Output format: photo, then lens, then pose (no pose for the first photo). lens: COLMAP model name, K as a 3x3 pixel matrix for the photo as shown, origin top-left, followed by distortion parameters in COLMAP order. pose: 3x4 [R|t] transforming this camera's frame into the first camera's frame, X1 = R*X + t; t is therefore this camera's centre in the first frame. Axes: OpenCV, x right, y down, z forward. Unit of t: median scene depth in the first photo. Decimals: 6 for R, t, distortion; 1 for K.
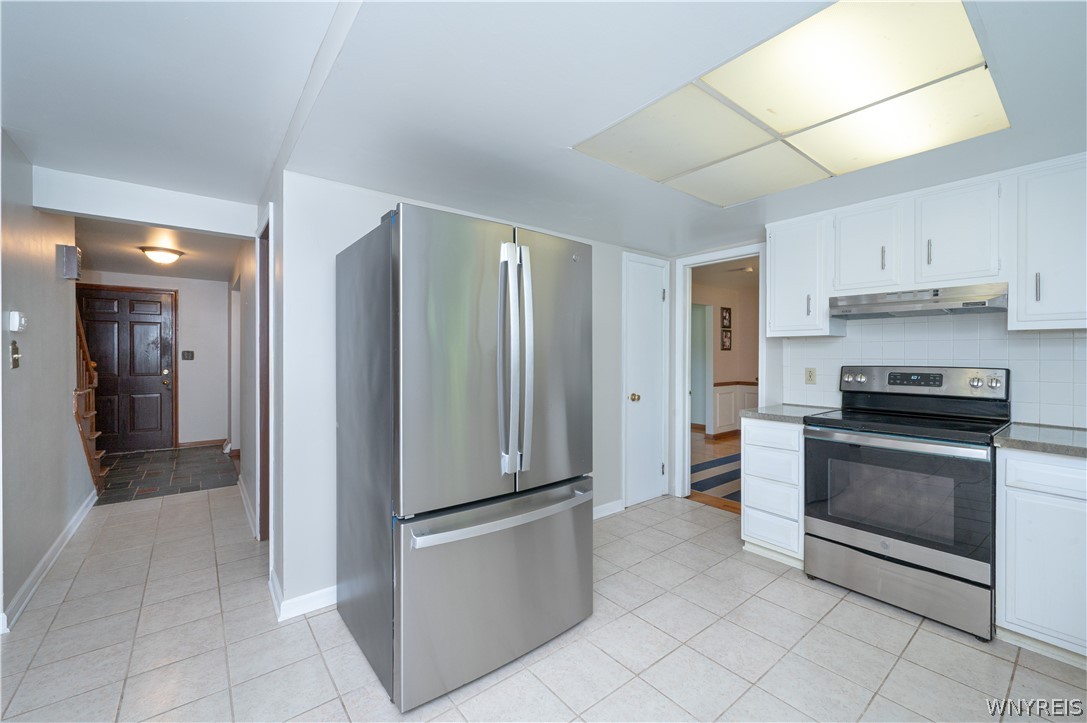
lens RADIAL K [[434.1, 0, 545.7], [0, 434.1, 359.0], [0, 0, 1]] dist [-0.002912, 0.000927]
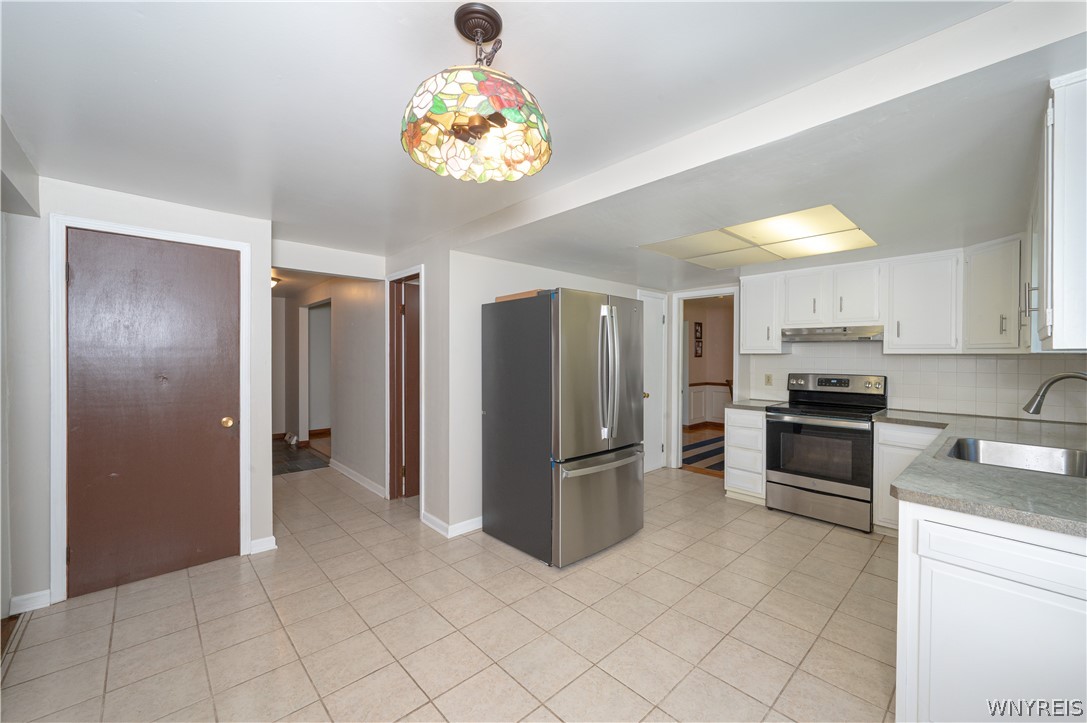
lens RADIAL K [[434.1, 0, 537.9], [0, 434.1, 361.1], [0, 0, 1]] dist [-0.002912, 0.000927]
pose [[0.996915, 0.001046, 0.078487, -0.365980], [-0.001462, 0.999985, 0.005241, -0.039717], [-0.078480, -0.005339, 0.996901, -0.519512]]
